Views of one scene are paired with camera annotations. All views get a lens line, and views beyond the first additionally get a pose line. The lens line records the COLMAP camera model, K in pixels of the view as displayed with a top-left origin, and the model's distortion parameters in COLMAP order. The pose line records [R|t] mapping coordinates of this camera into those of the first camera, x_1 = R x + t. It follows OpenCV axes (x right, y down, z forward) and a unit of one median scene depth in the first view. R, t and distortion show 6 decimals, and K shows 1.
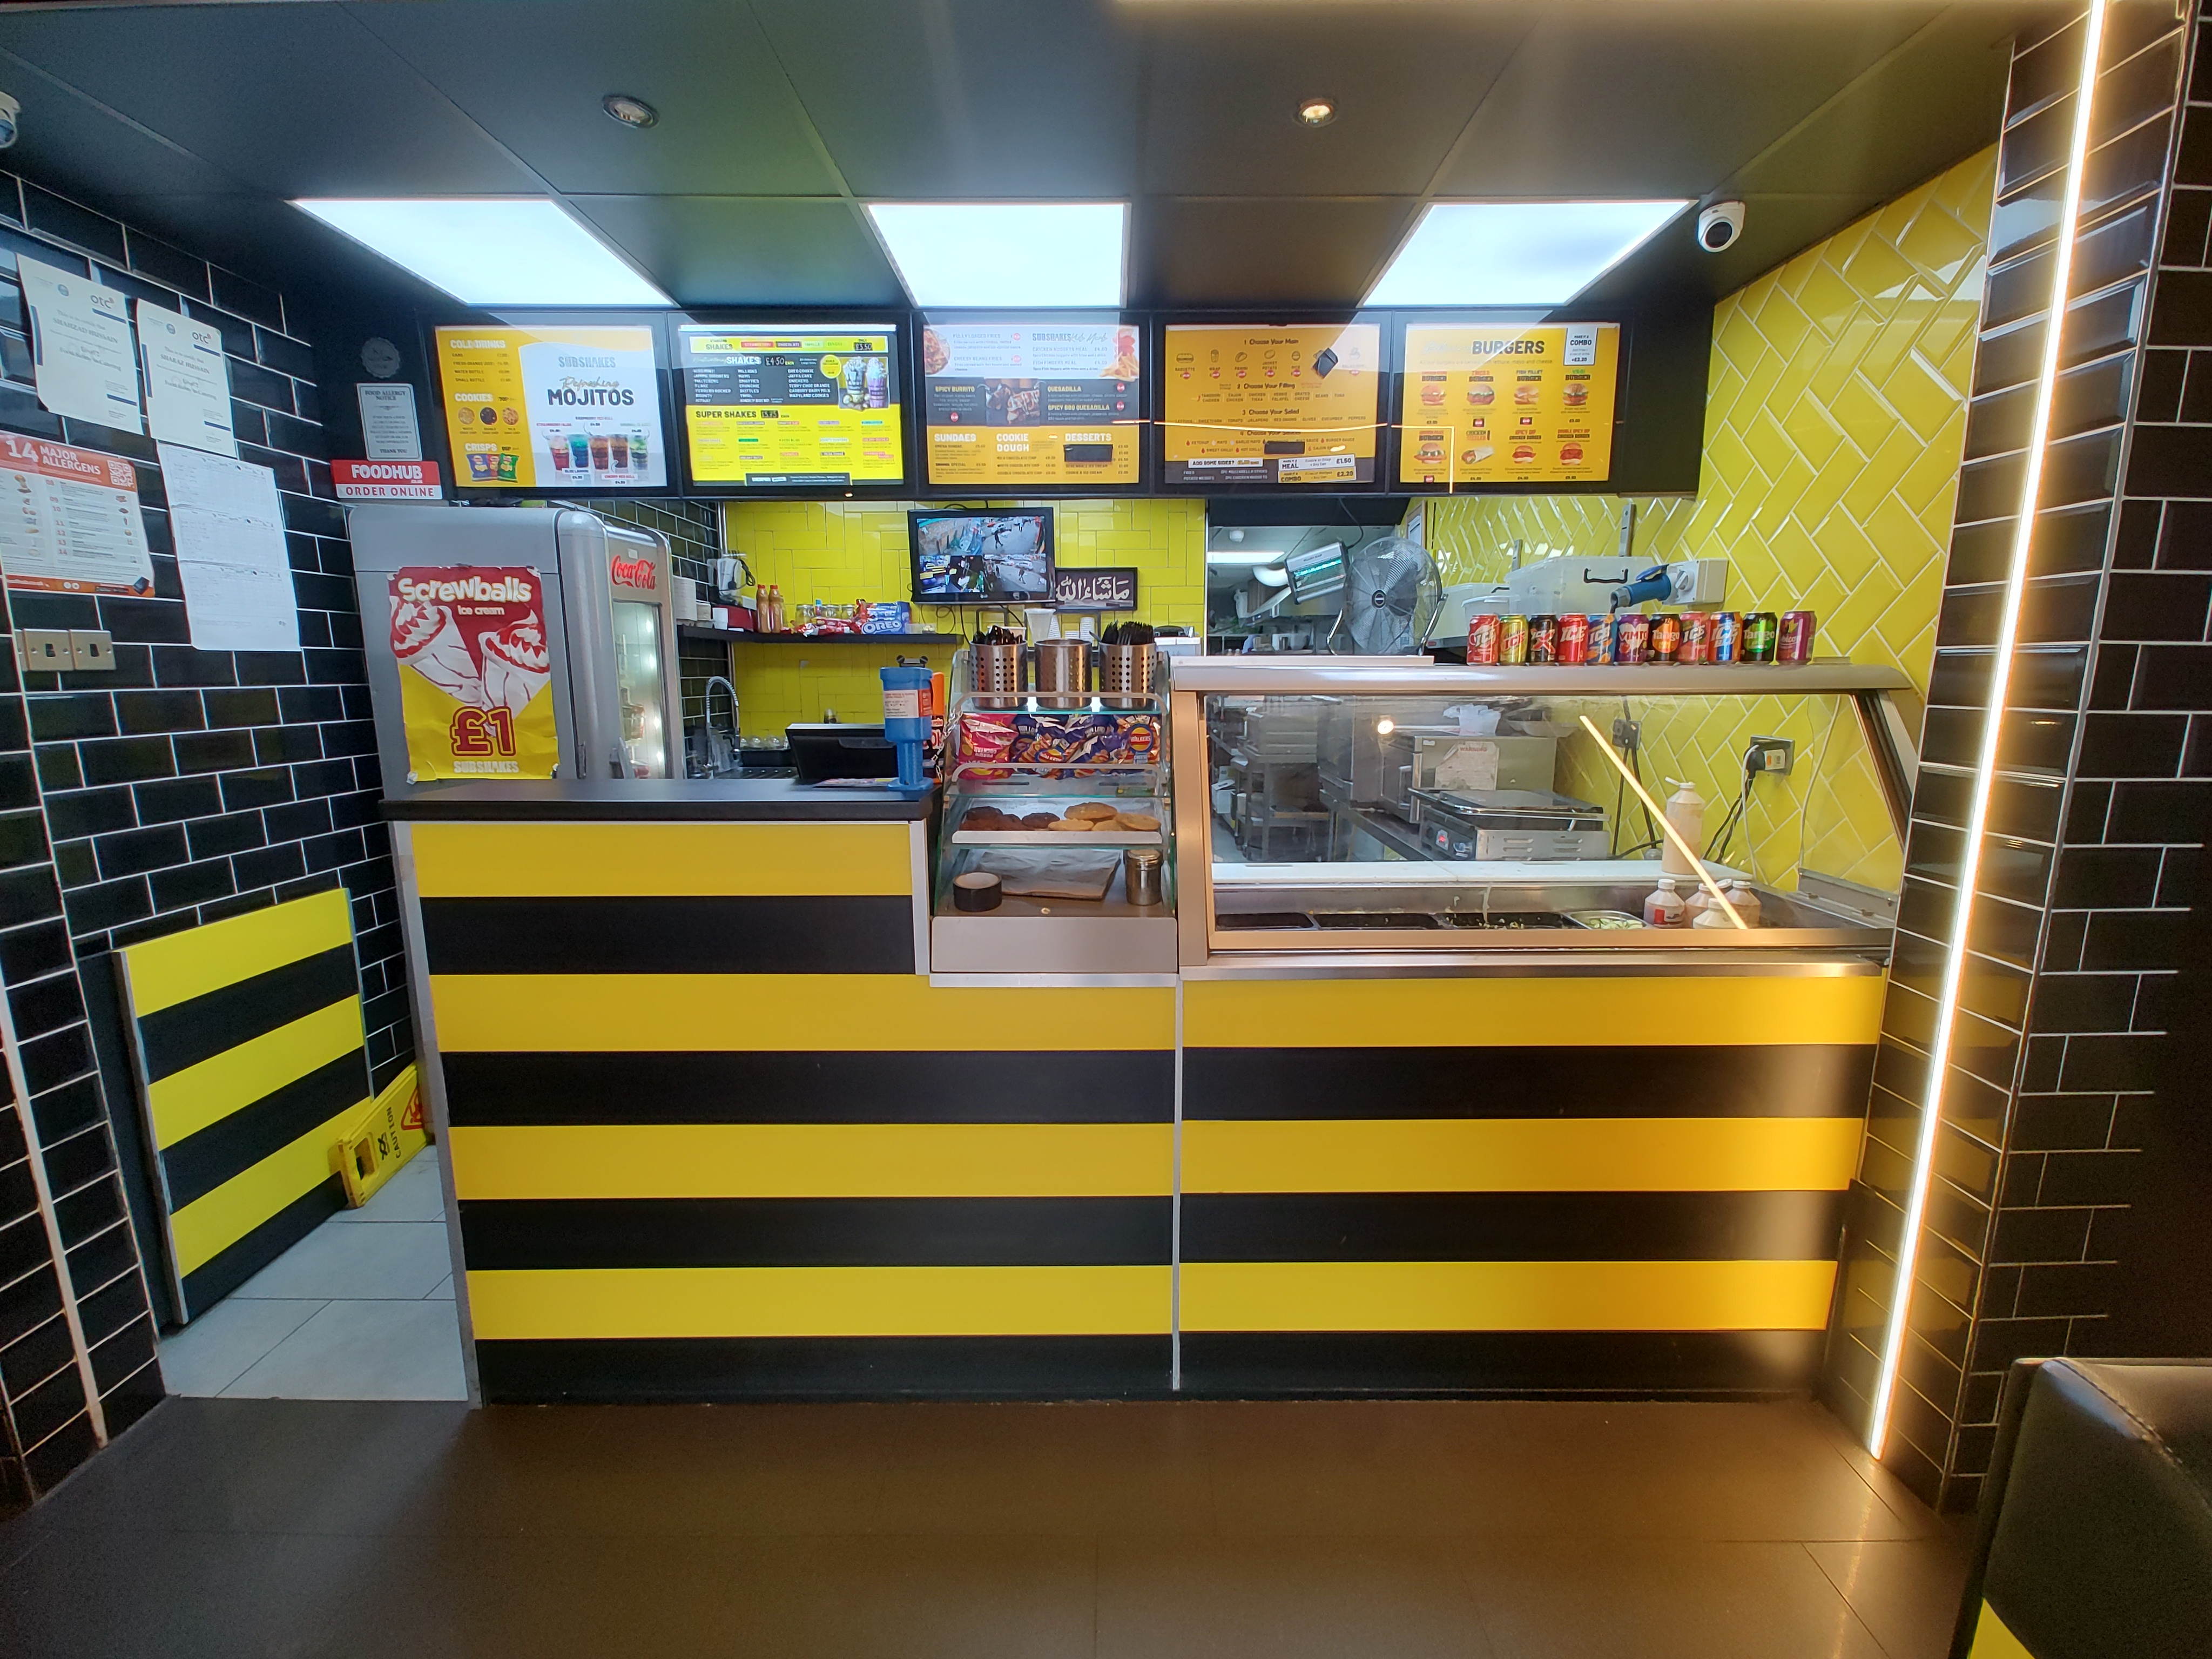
lens RADIAL K [[917.8, 0, 1112.6], [0, 917.8, 817.7], [0, 0, 1]] dist [0.001509, 0.005196]
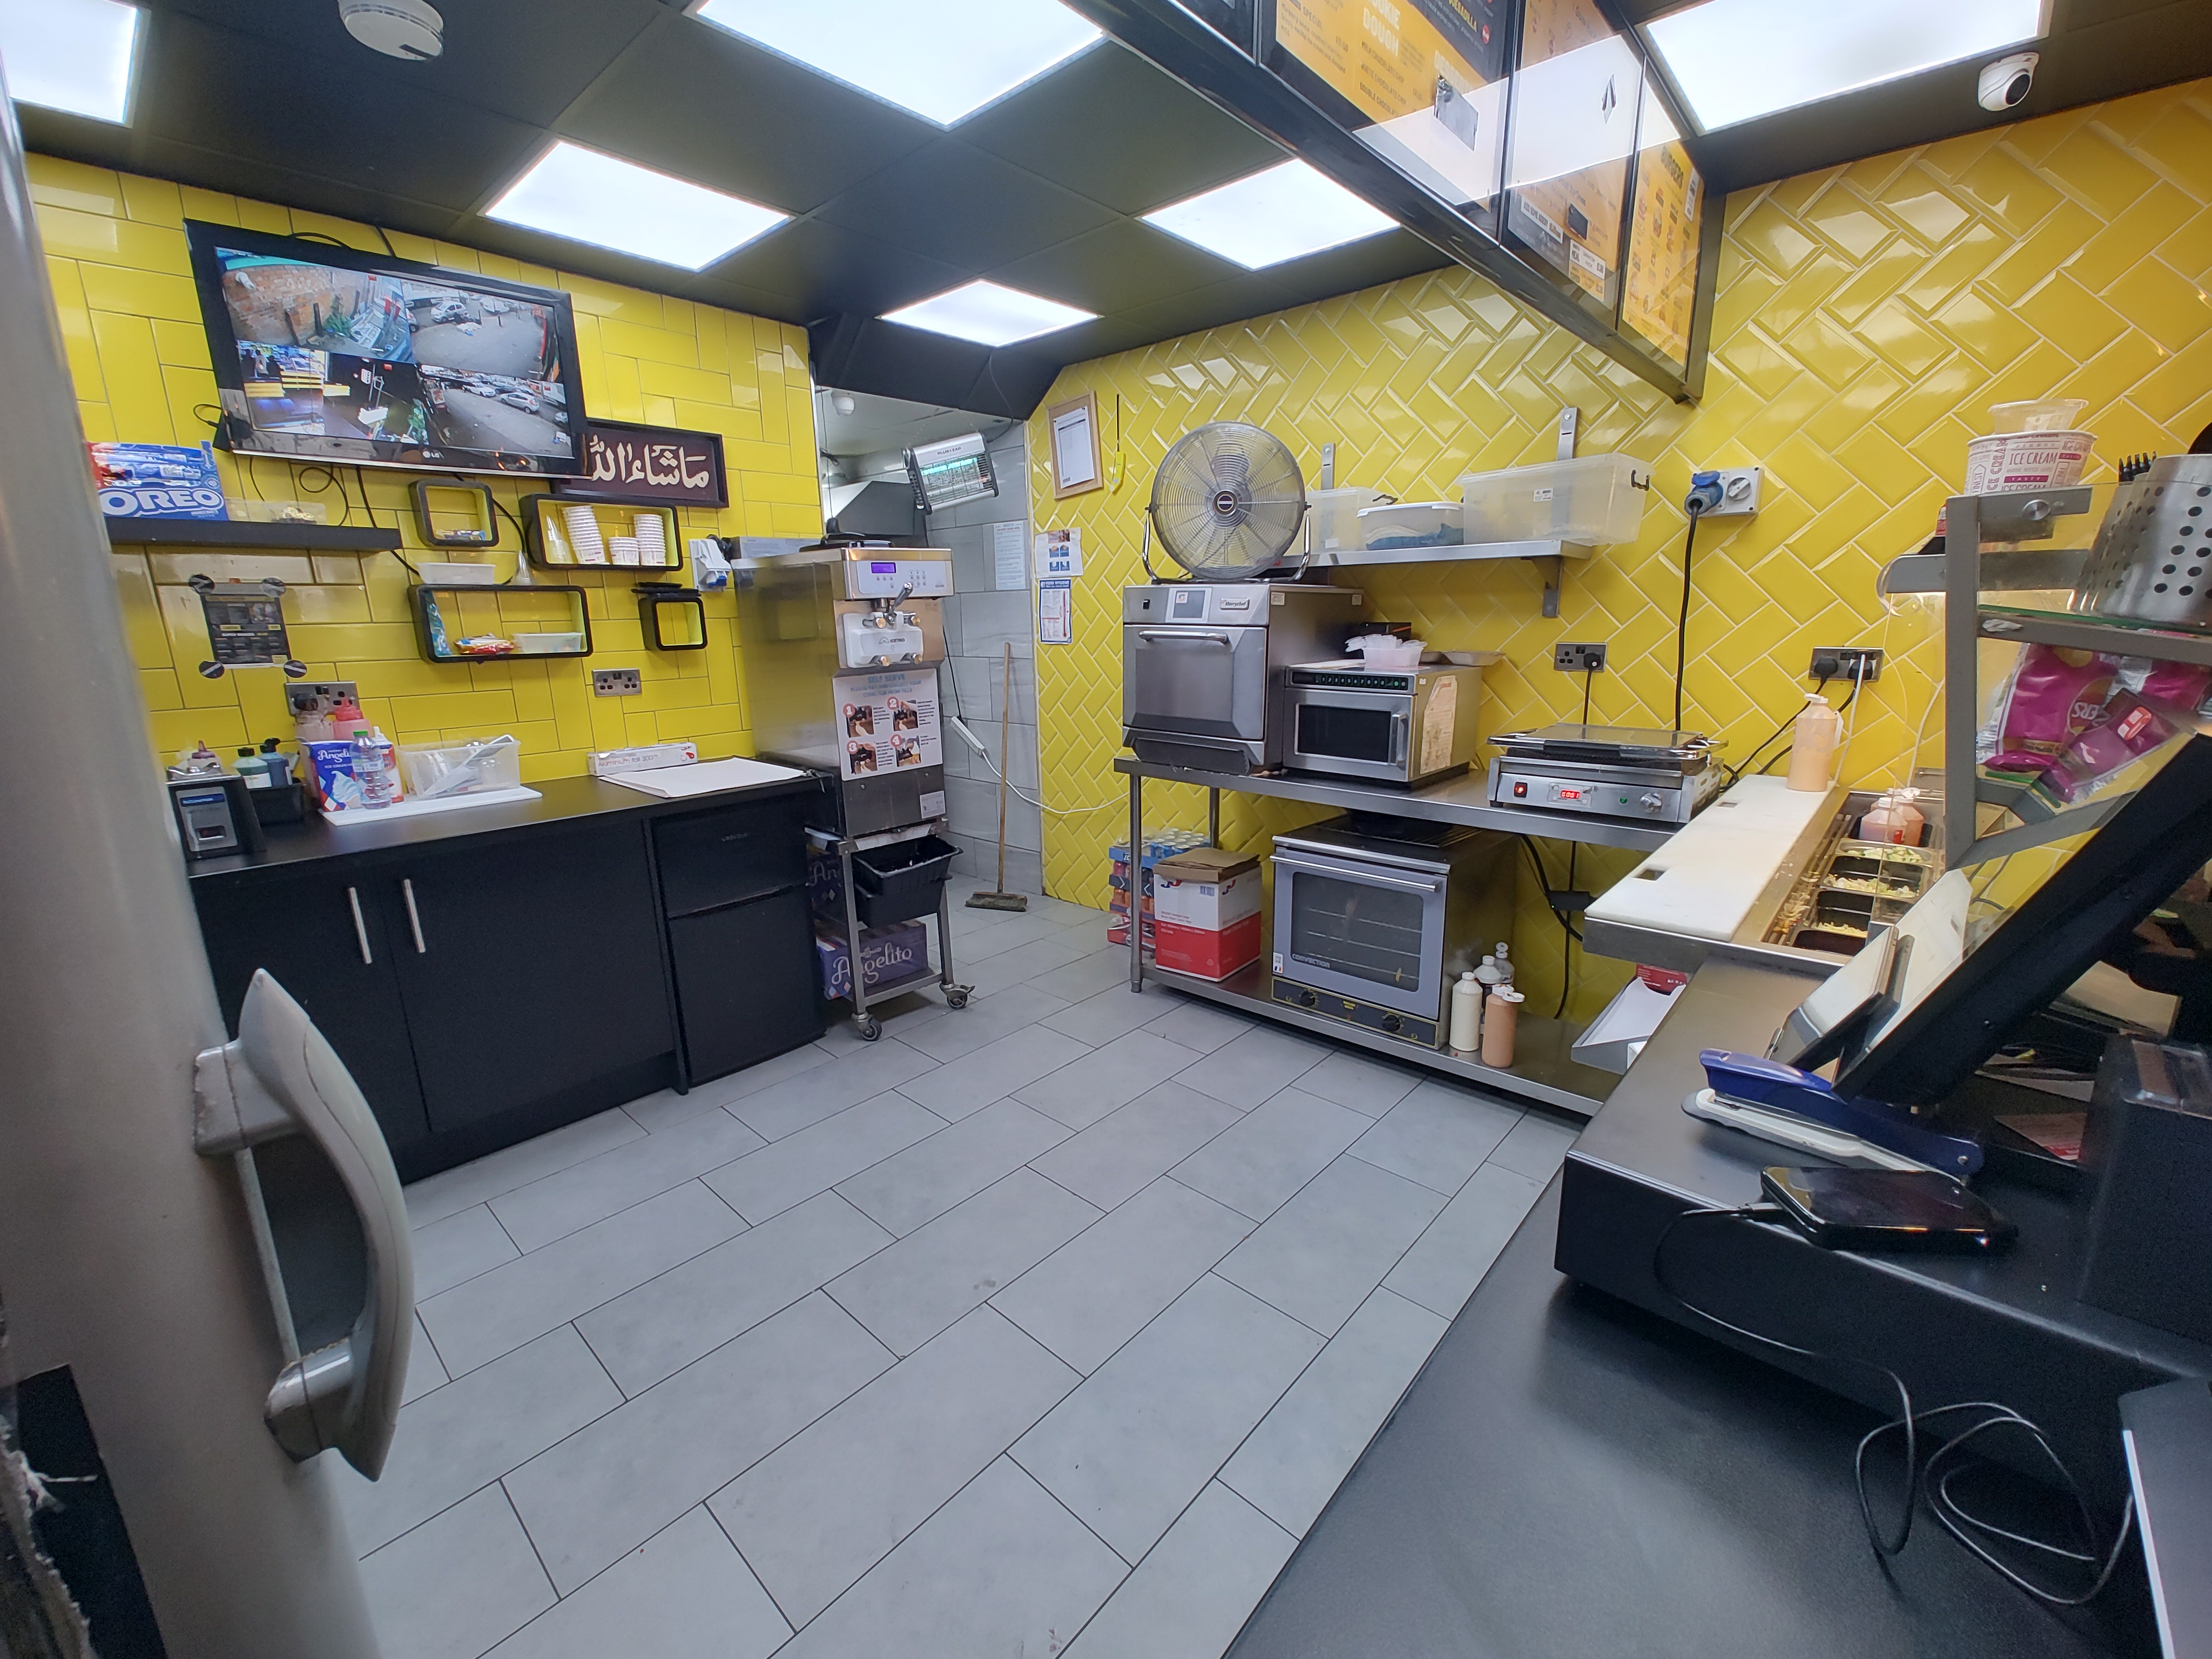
lens RADIAL K [[917.8, 0, 1108.9], [0, 917.8, 825.2], [0, 0, 1]] dist [0.001509, 0.005196]
pose [[0.669382, -0.179427, 0.720925, -0.570547], [0.133336, 0.983655, 0.121014, -0.113921], [-0.730855, 0.015120, 0.682365, 0.796840]]
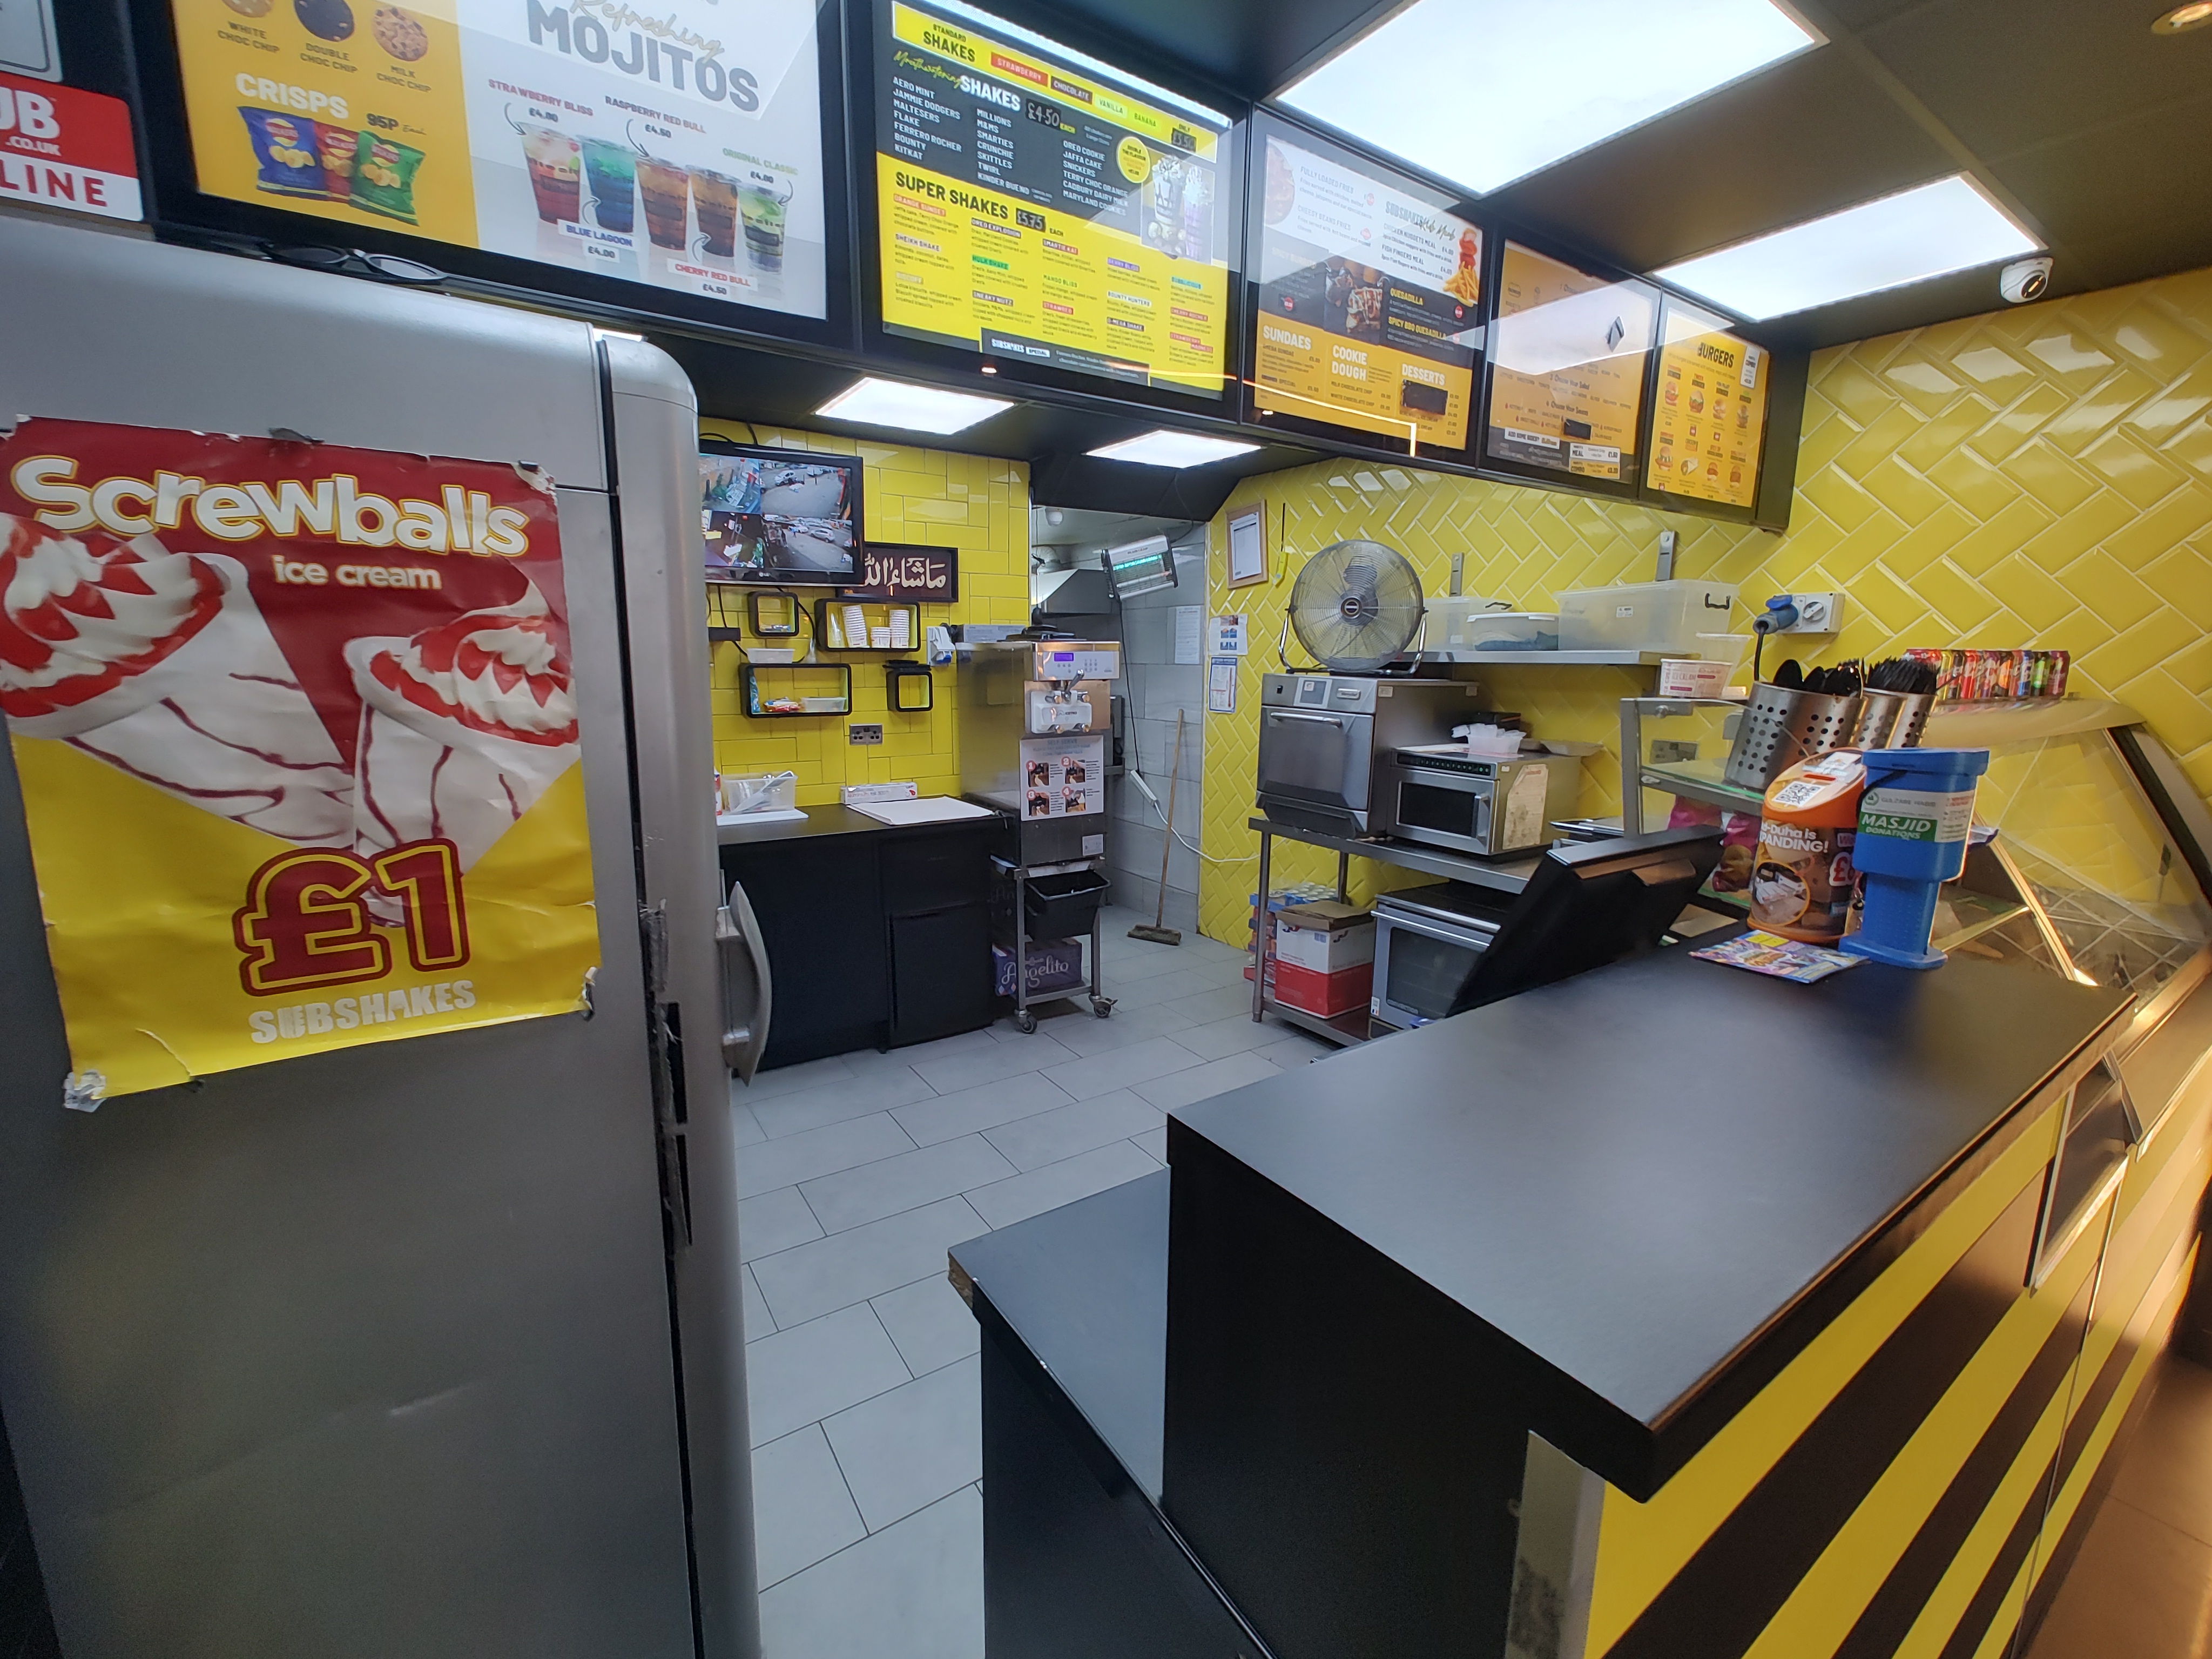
lens RADIAL K [[917.8, 0, 1088.6], [0, 917.8, 817.6], [0, 0, 1]] dist [0.001509, 0.005196]
pose [[0.836027, -0.086345, 0.541852, -0.649823], [0.078781, 0.996198, 0.037195, -0.124129], [-0.543004, 0.011592, 0.839650, 0.555541]]
